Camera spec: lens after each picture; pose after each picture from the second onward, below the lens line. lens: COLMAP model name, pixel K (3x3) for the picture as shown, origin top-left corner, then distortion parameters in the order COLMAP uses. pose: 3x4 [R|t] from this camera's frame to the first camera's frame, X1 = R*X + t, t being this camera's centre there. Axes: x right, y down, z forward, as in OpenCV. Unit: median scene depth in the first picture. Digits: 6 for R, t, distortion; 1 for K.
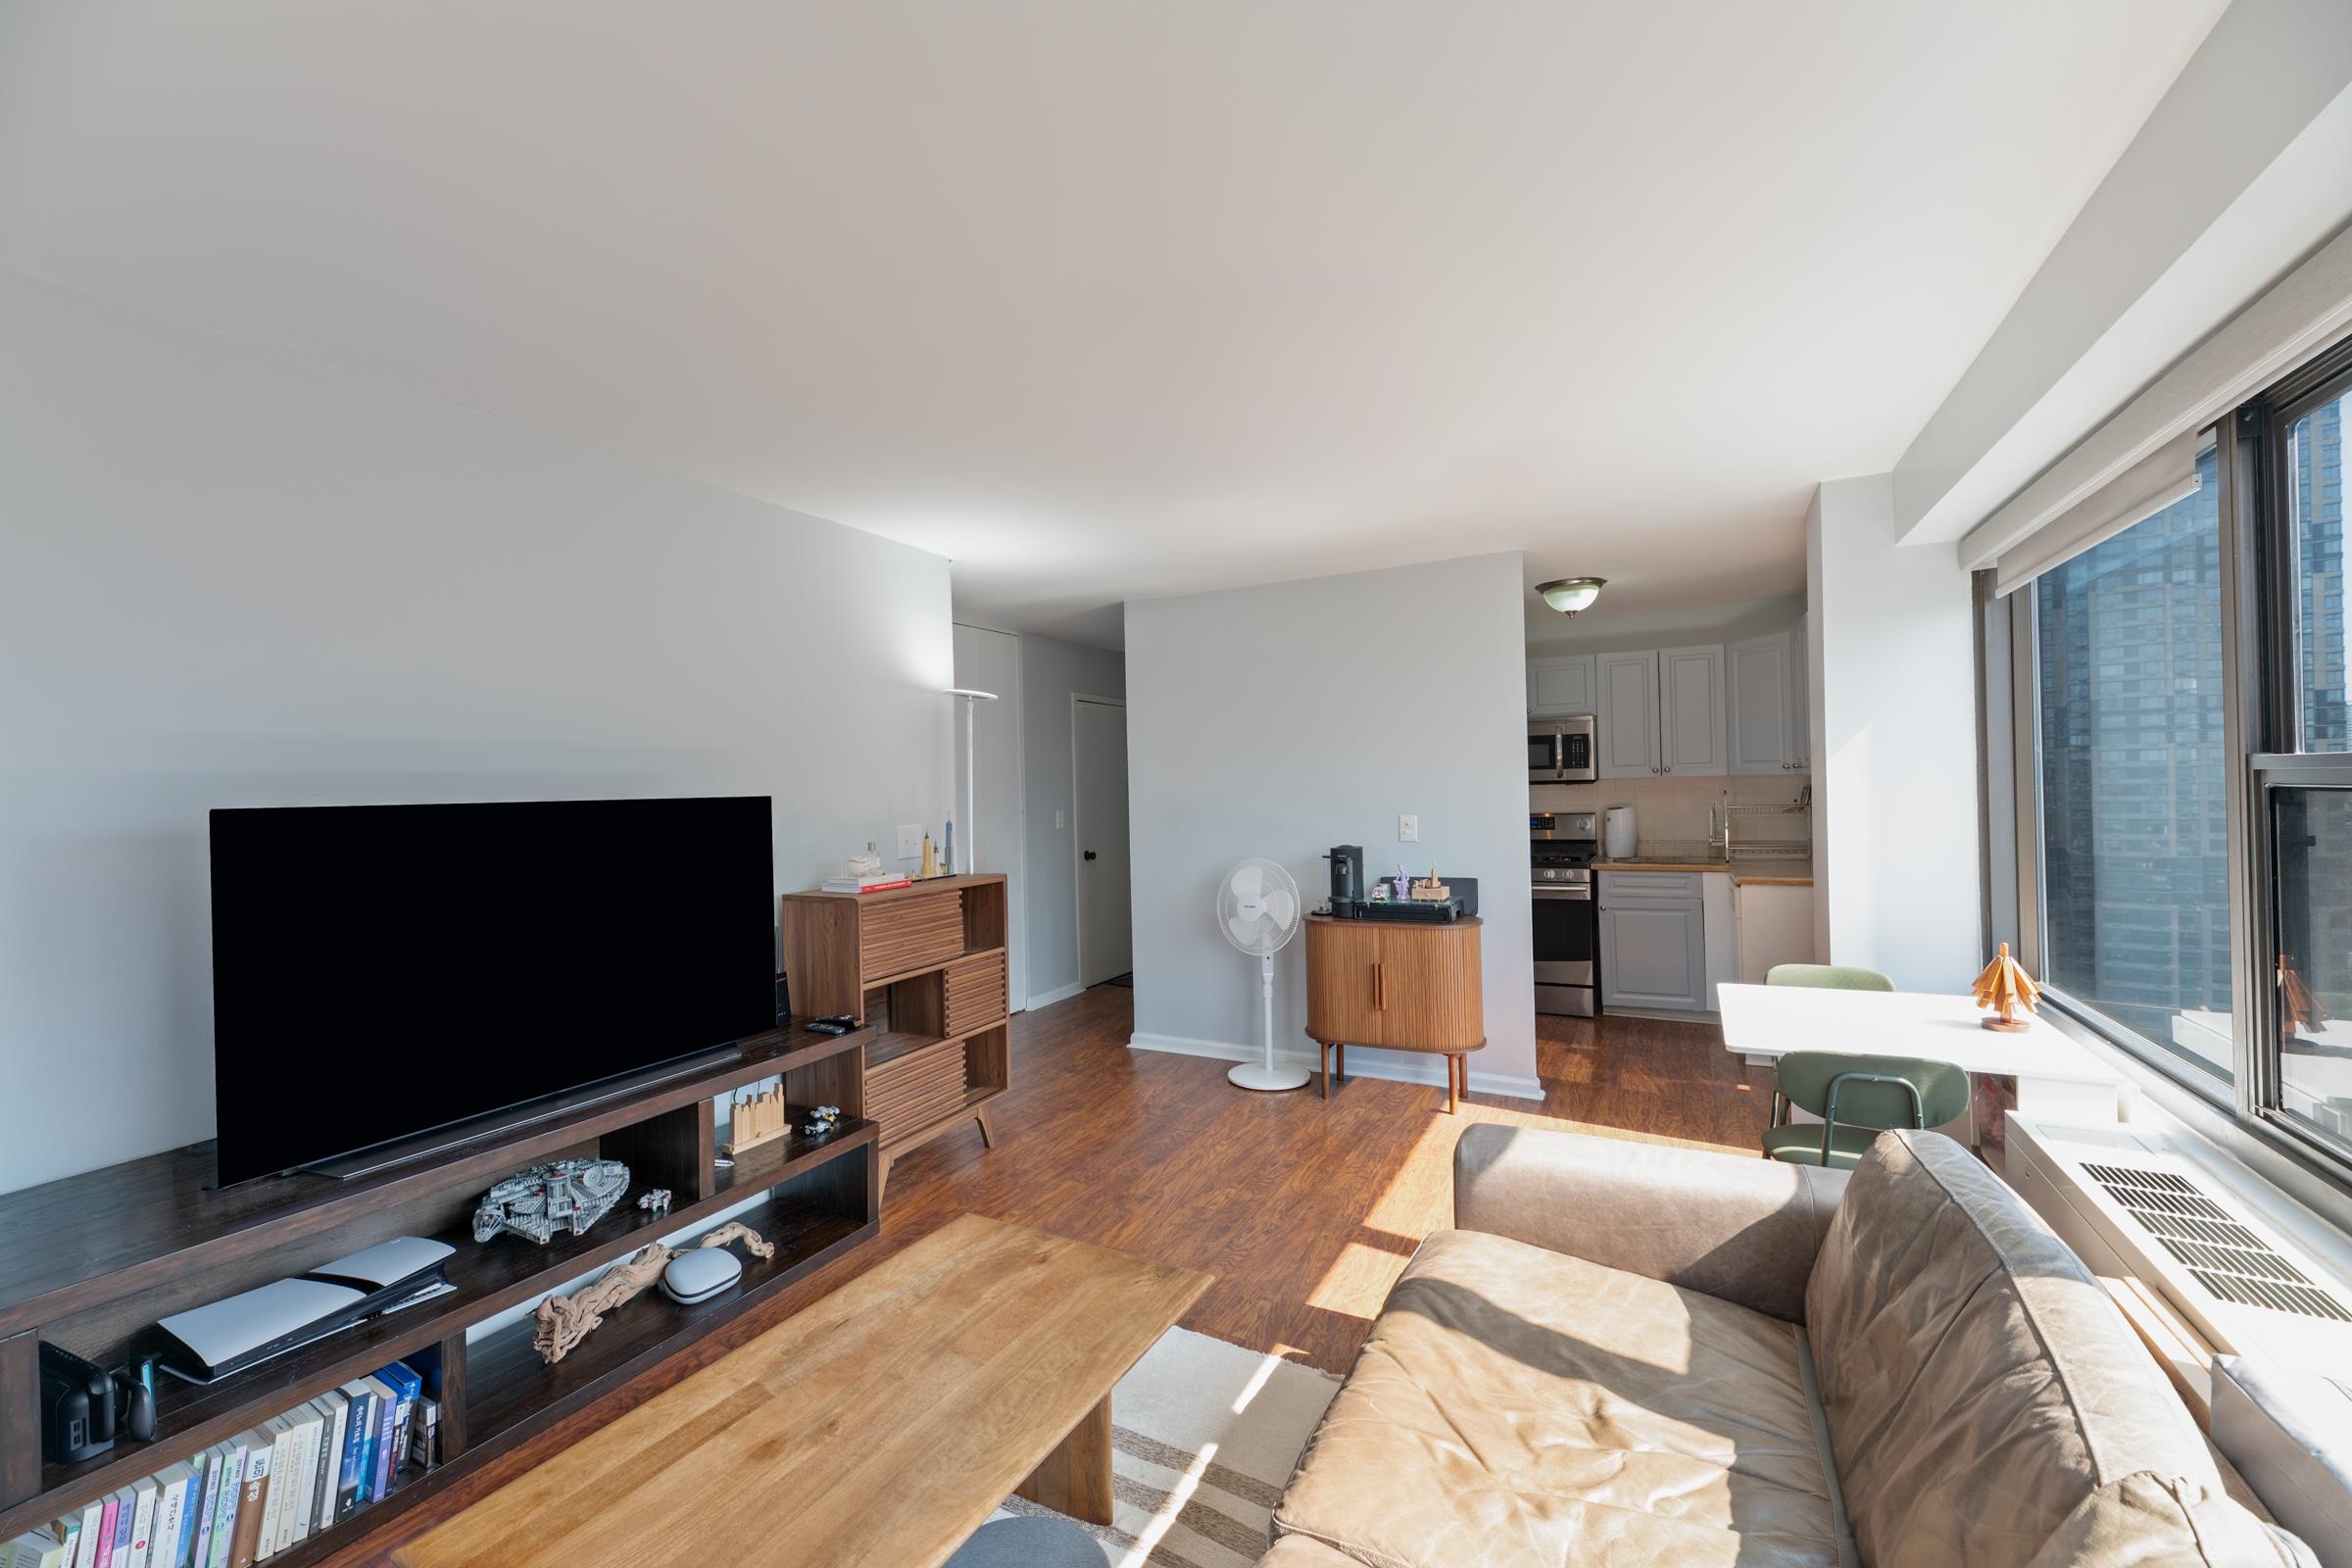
lens RADIAL K [[961.5, 0, 1176.0], [0, 961.5, 784.0], [0, 0, 1]] dist [0.001945, 0.000379]
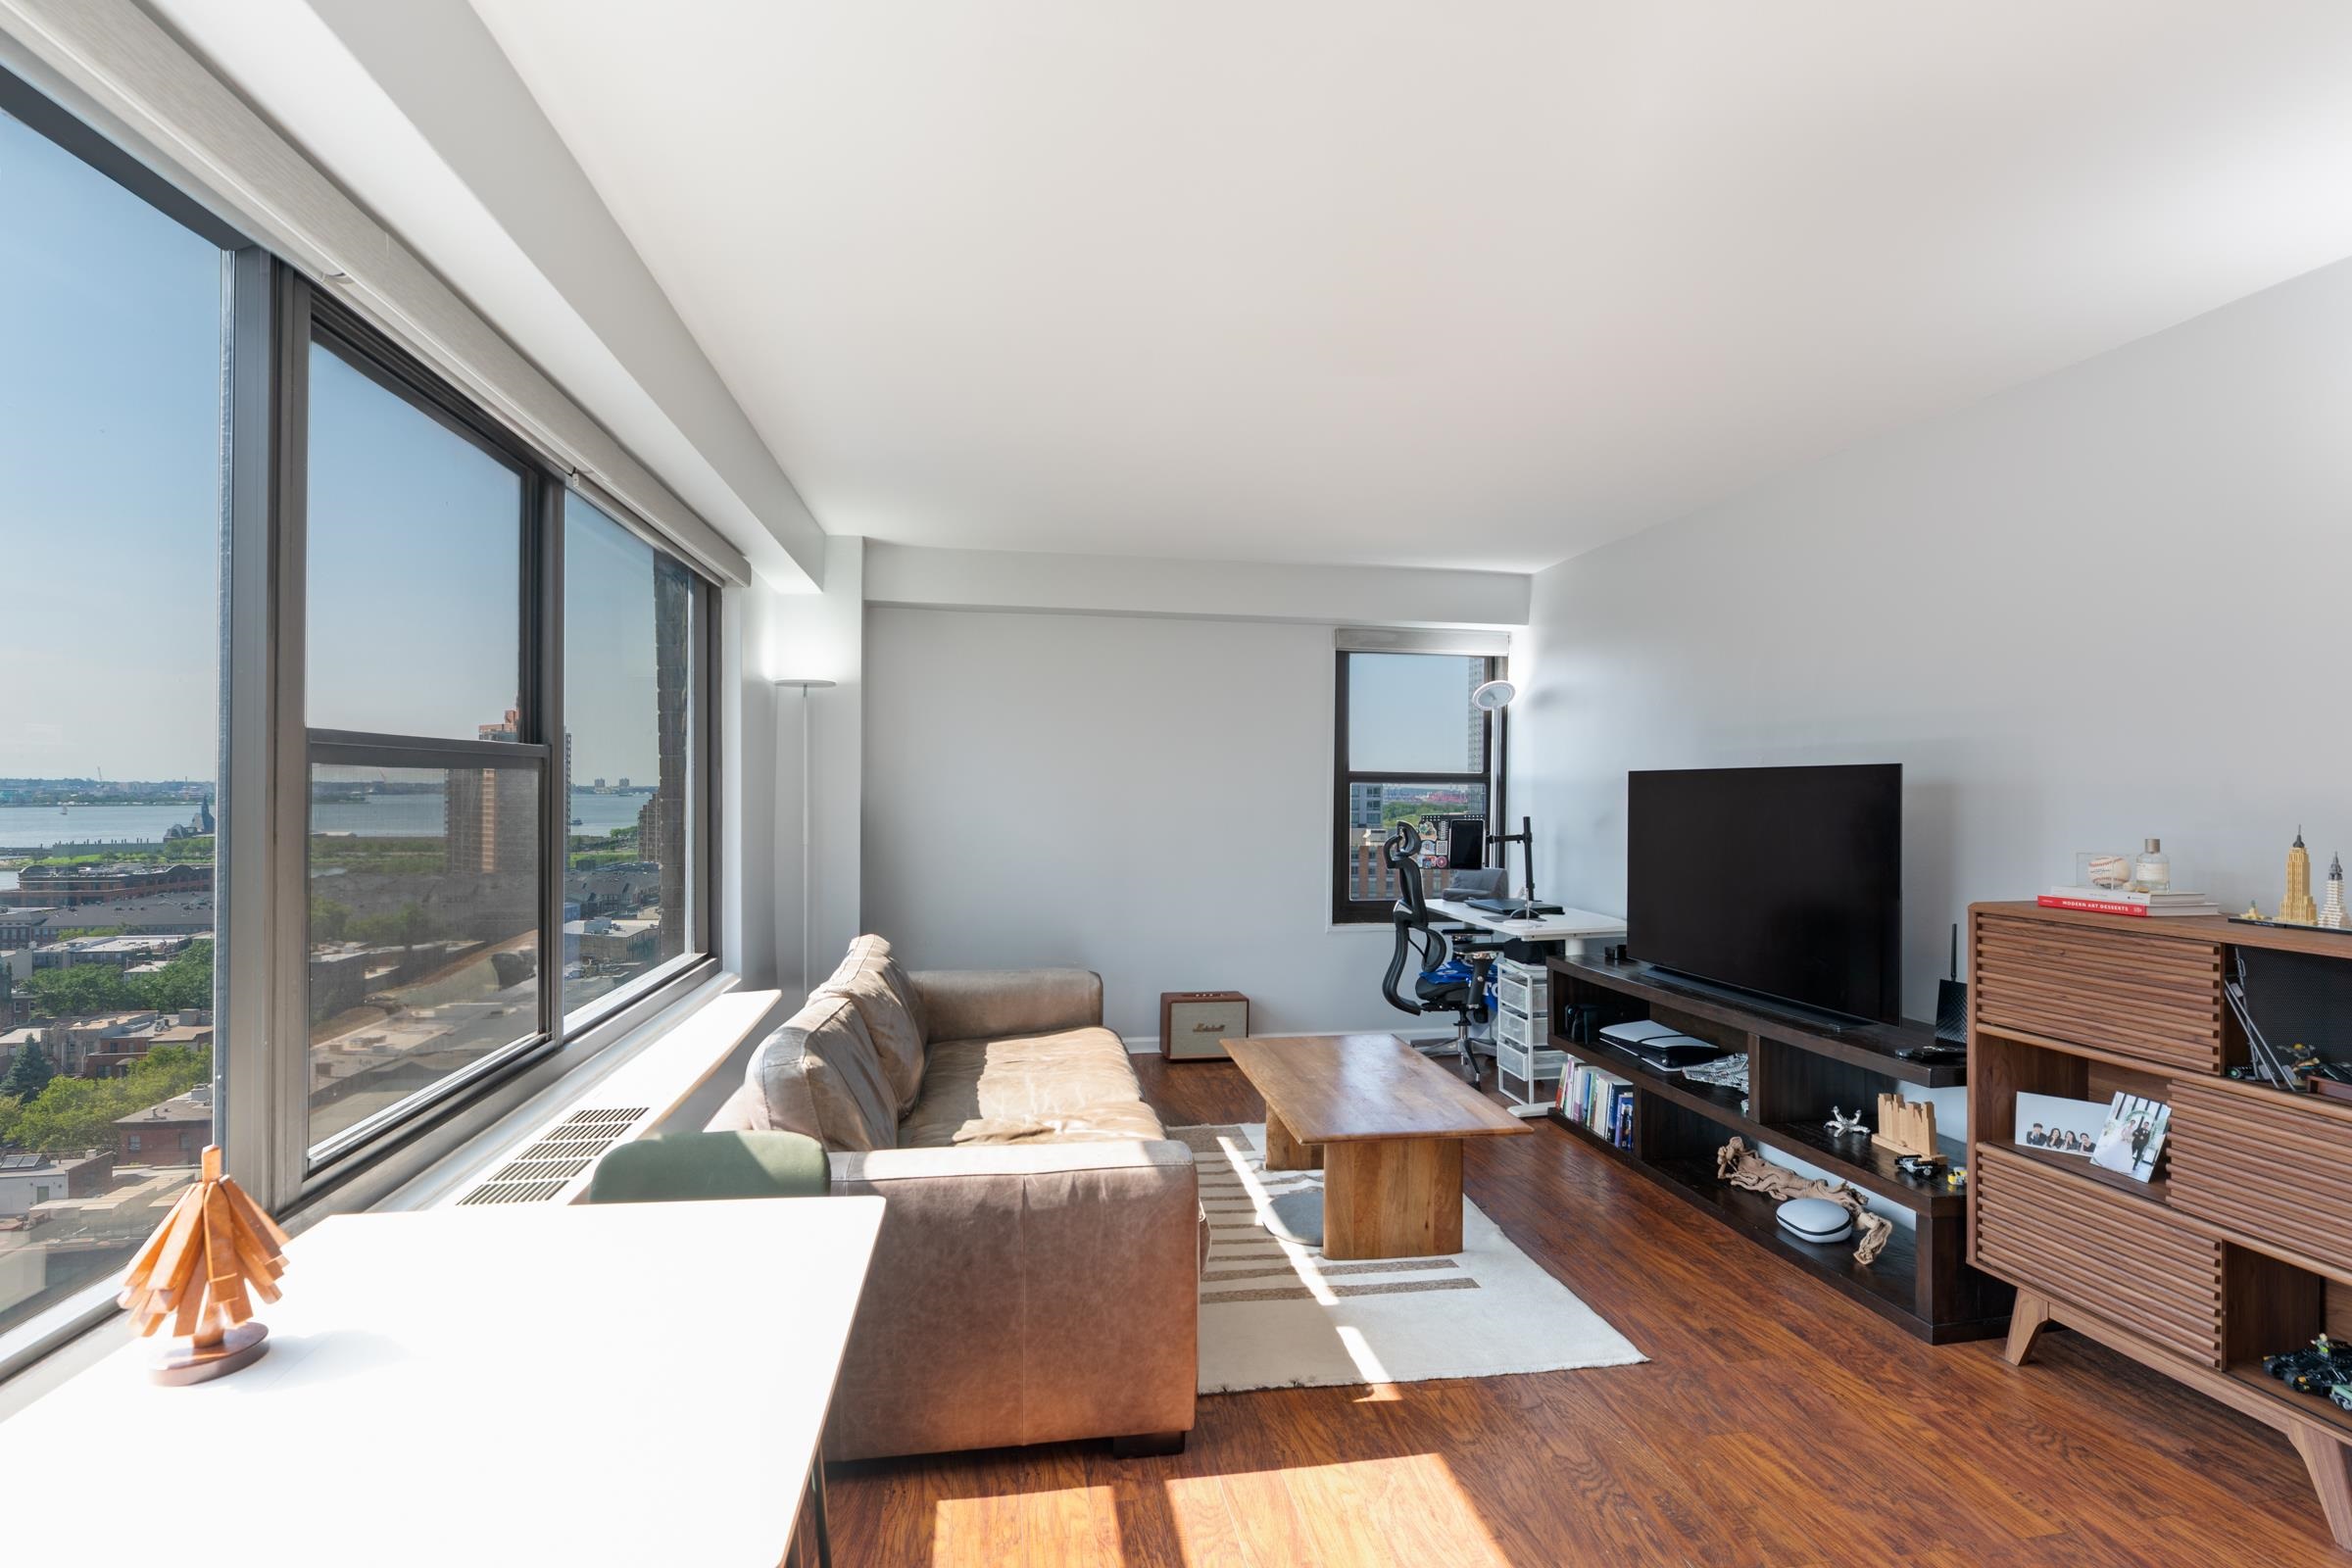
lens RADIAL K [[1109.0, 0, 1176.0], [0, 1109.0, 784.0], [0, 0, 1]] dist [-0.001045, -0.000238]
pose [[-0.804852, 0.014270, -0.593304, 0.681142], [0.013310, 0.999893, 0.005993, 0.015032], [0.593327, -0.003073, -0.804956, 1.360815]]
